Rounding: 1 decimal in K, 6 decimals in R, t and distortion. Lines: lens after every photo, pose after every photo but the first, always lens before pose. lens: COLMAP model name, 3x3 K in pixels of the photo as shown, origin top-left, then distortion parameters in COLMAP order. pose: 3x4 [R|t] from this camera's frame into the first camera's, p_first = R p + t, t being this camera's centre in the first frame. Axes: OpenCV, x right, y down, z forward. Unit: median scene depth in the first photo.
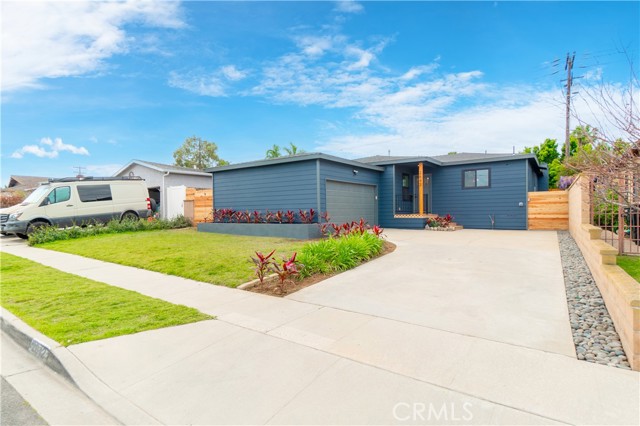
lens RADIAL K [[343.4, 0, 320.8], [0, 343.4, 212.3], [0, 0, 1]] dist [0.004691, 0.001077]
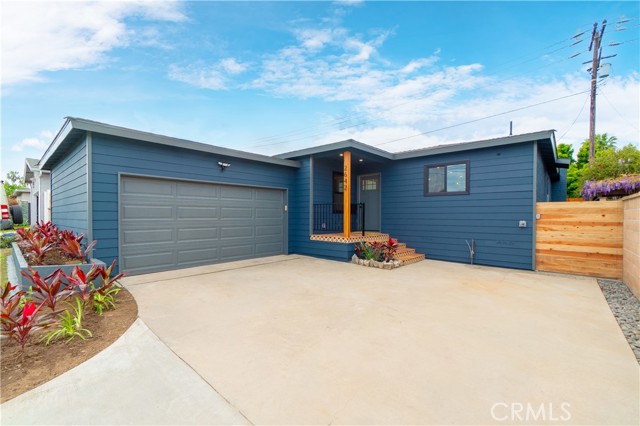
lens RADIAL K [[287.0, 0, 316.9], [0, 287.0, 213.3], [0, 0, 1]] dist [0.005126, -0.000169]
pose [[0.993624, 0.017731, -0.111340, 0.284141], [-0.018748, 0.999791, -0.008092, -0.029241], [0.111174, 0.010128, 0.993749, 0.469683]]
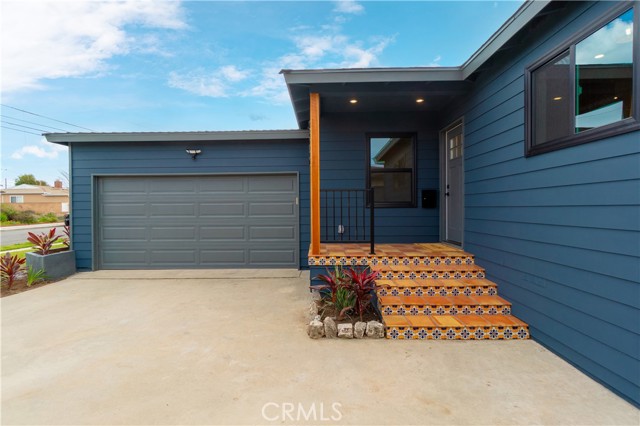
lens RADIAL K [[316.8, 0, 316.6], [0, 316.8, 202.1], [0, 0, 1]] dist [0.002662, -0.003526]
pose [[0.560622, -0.005730, -0.828052, 0.521929], [-0.004552, 0.999940, -0.010002, -0.037058], [0.828059, 0.009377, 0.560562, 0.799289]]
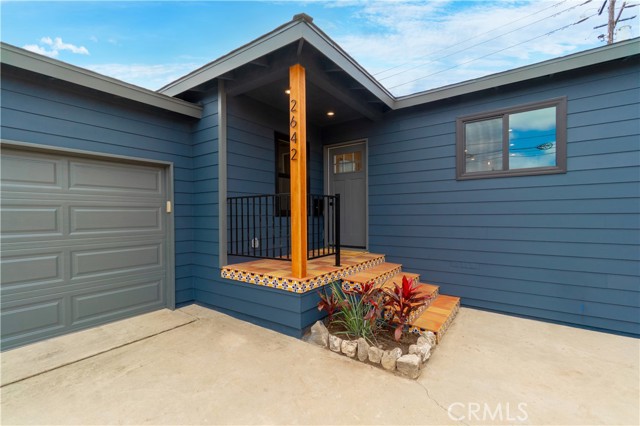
lens RADIAL K [[287.0, 0, 317.6], [0, 287.0, 214.5], [0, 0, 1]] dist [0.005126, -0.000169]
pose [[0.999963, 0.006998, -0.004972, 0.294837], [-0.007006, 0.999974, -0.001462, -0.036119], [0.004961, 0.001497, 0.999987, 0.760518]]
